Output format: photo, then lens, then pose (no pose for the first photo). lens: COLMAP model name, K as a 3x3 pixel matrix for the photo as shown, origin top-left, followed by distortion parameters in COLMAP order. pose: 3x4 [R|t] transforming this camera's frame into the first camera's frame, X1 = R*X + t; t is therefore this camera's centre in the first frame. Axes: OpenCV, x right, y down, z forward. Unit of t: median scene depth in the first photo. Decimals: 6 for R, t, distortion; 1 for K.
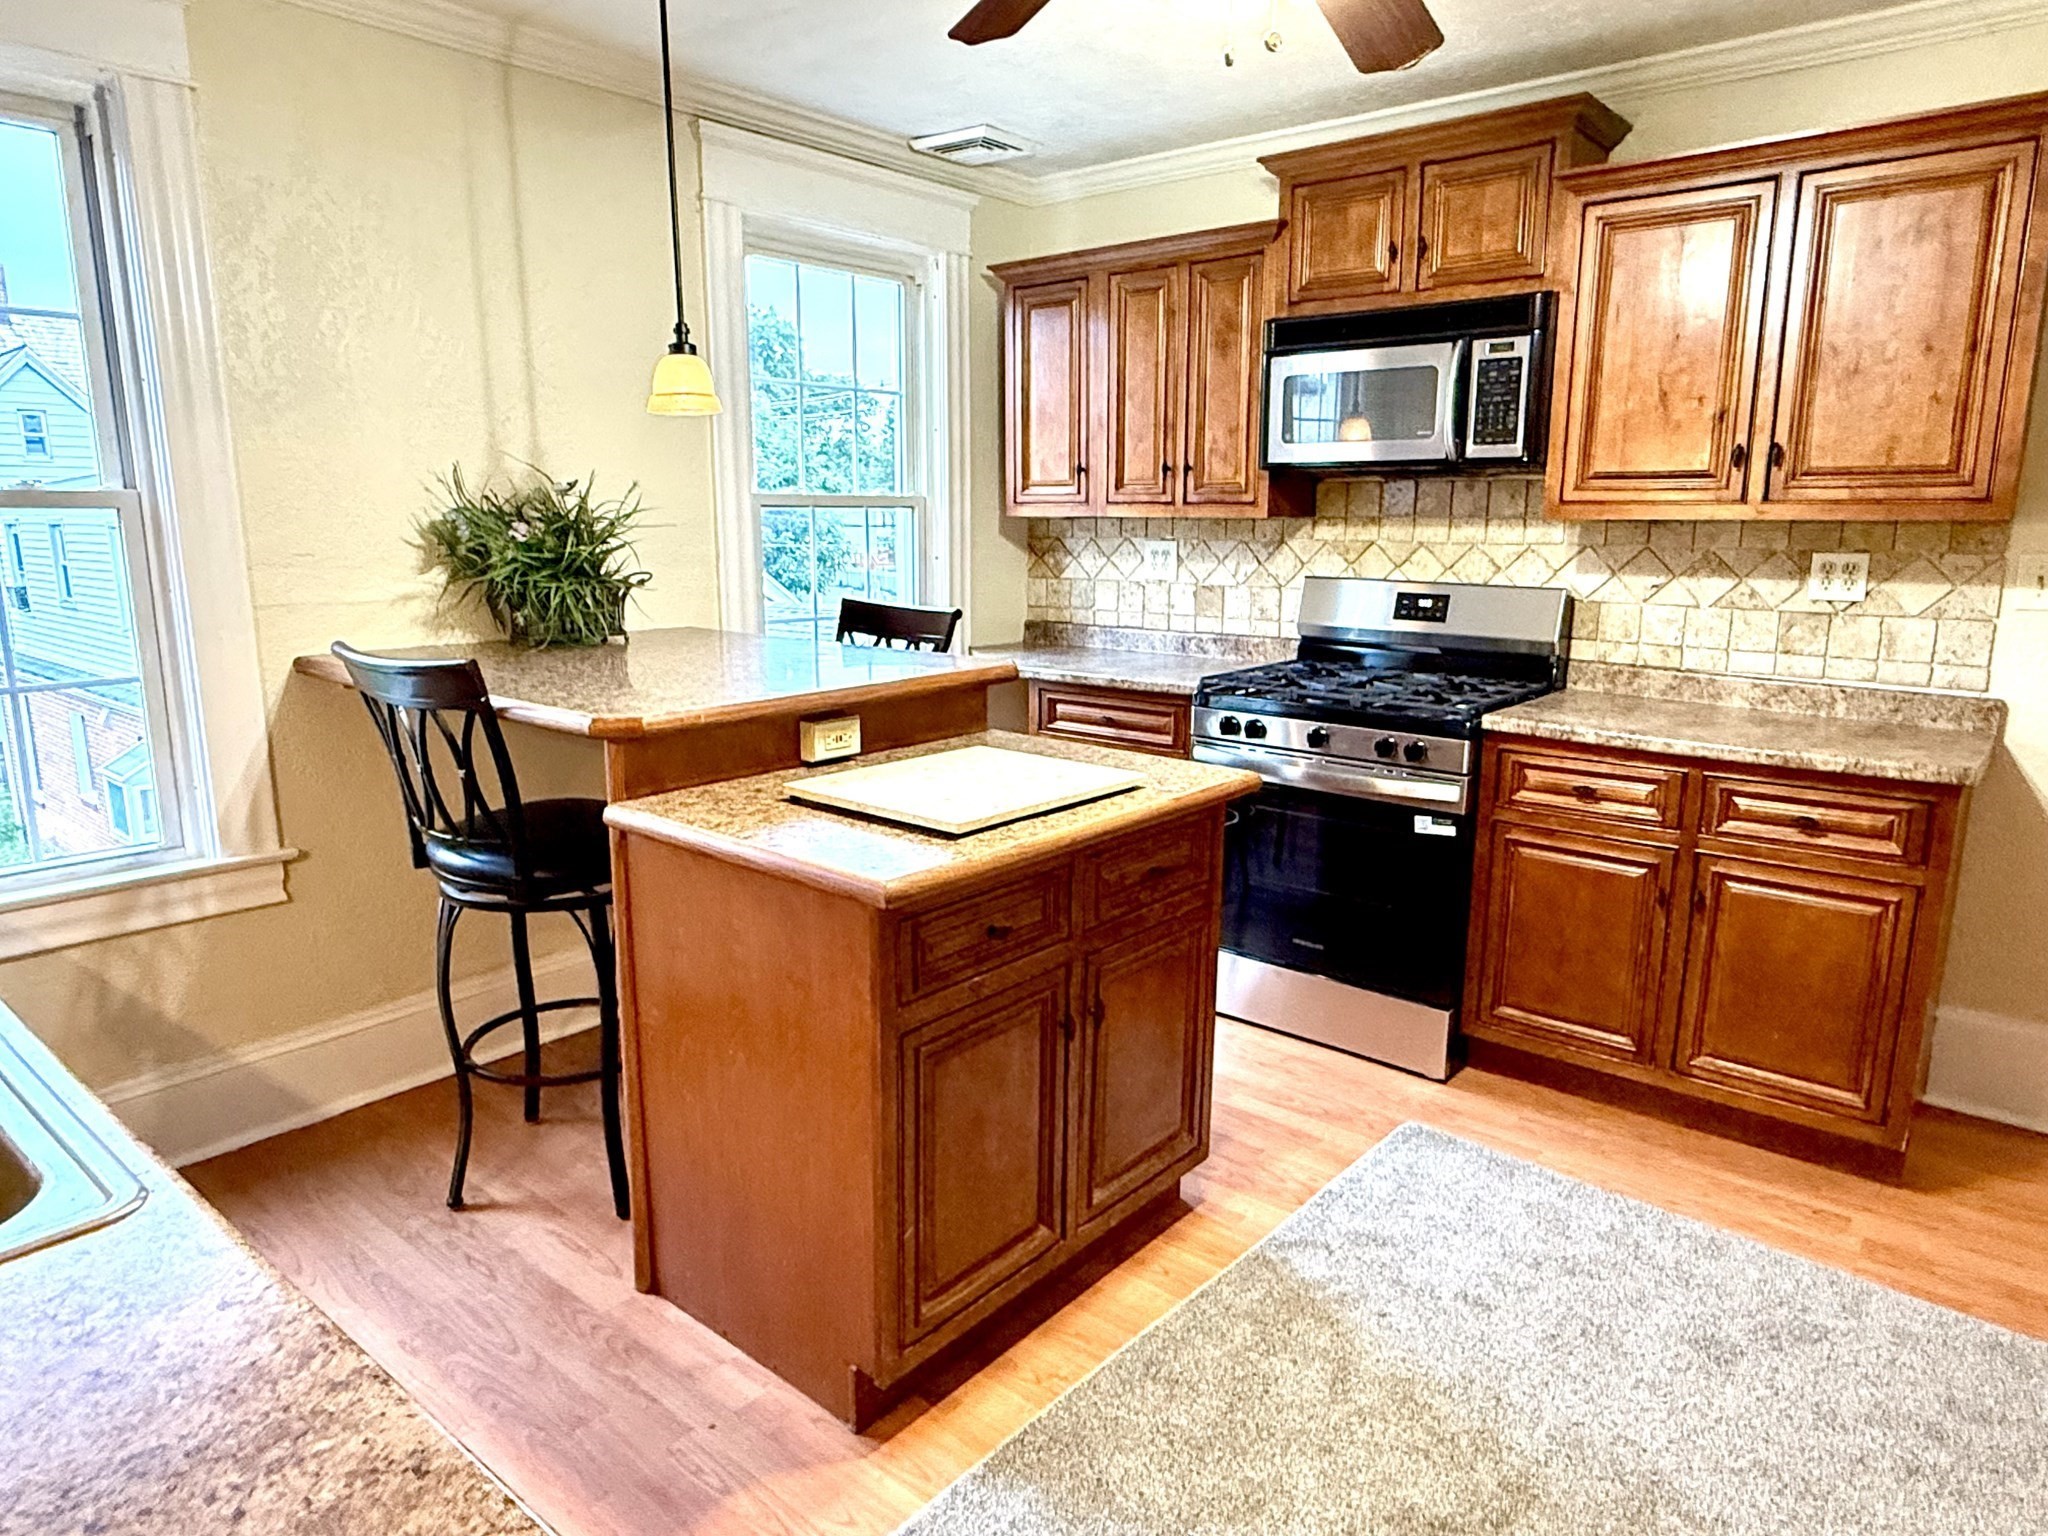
lens RADIAL K [[1317.1, 0, 1025.1], [0, 1317.1, 778.4], [0, 0, 1]] dist [-0.001586, 0.000605]
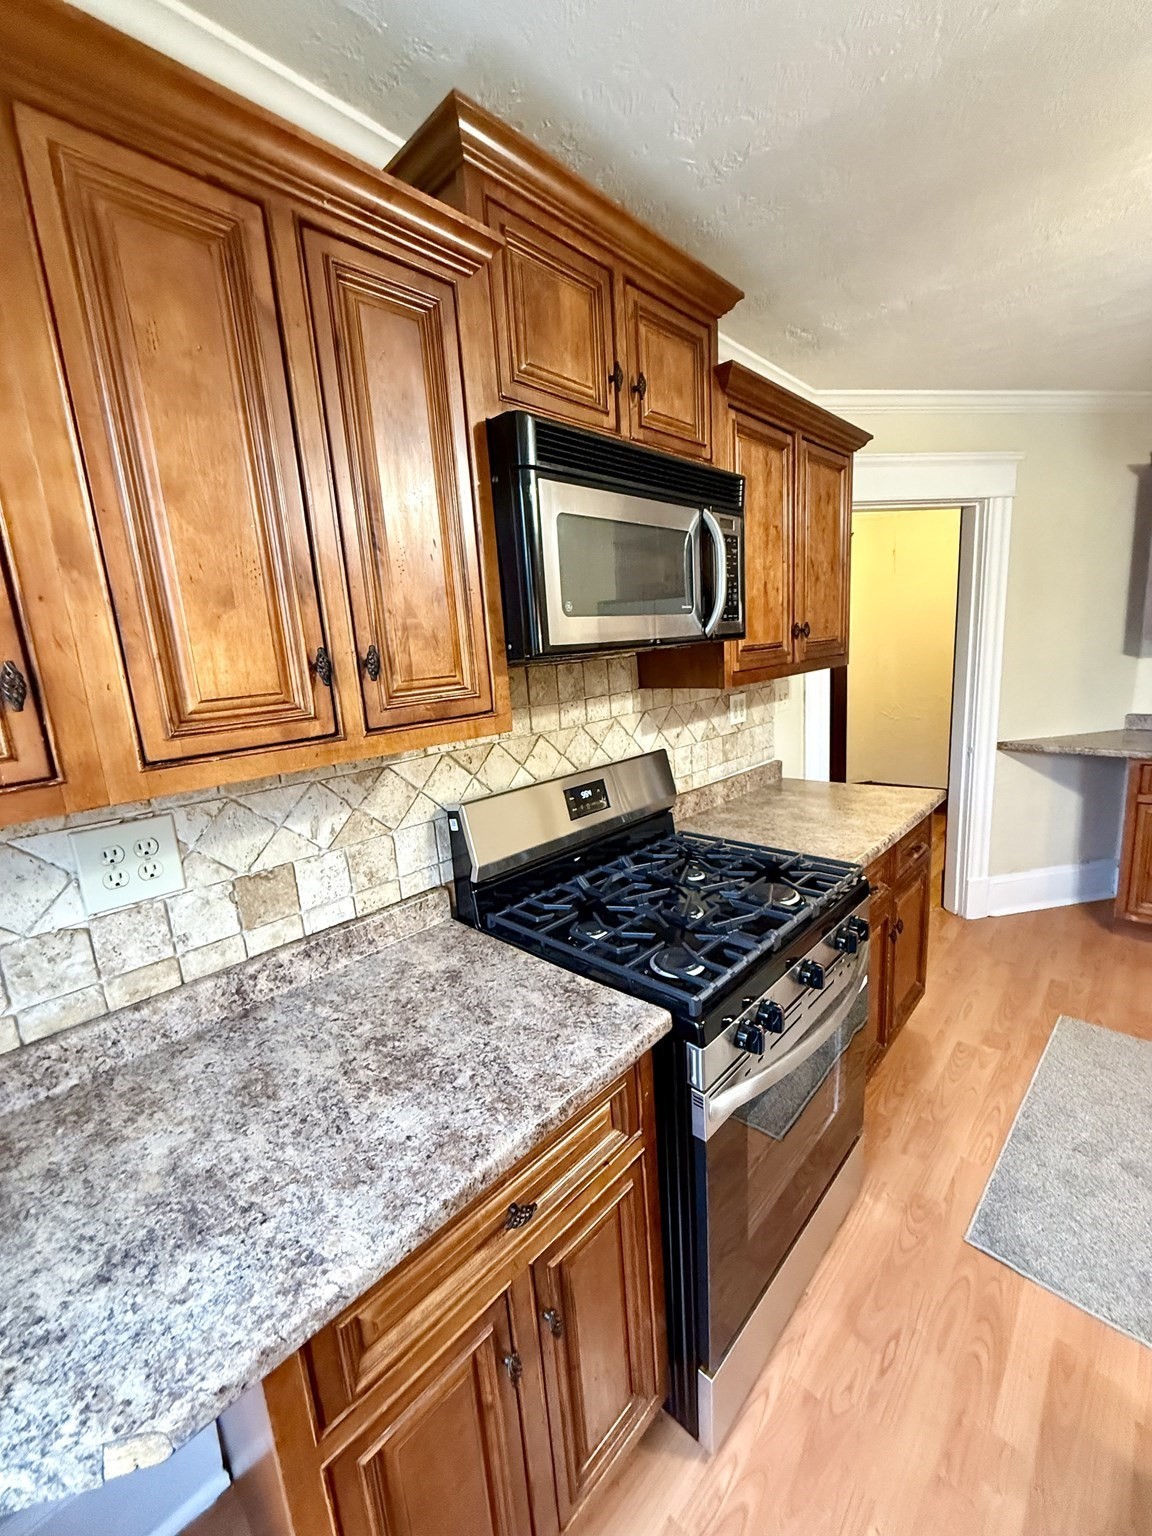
lens RADIAL K [[611.7, 0, 574.4], [0, 611.7, 771.6], [0, 0, 1]] dist [0.000660, 0.000013]
pose [[0.055385, -0.205120, 0.977168, -0.117593], [0.268788, 0.945605, 0.183260, -0.231765], [-0.961606, 0.252501, 0.107506, 0.967016]]
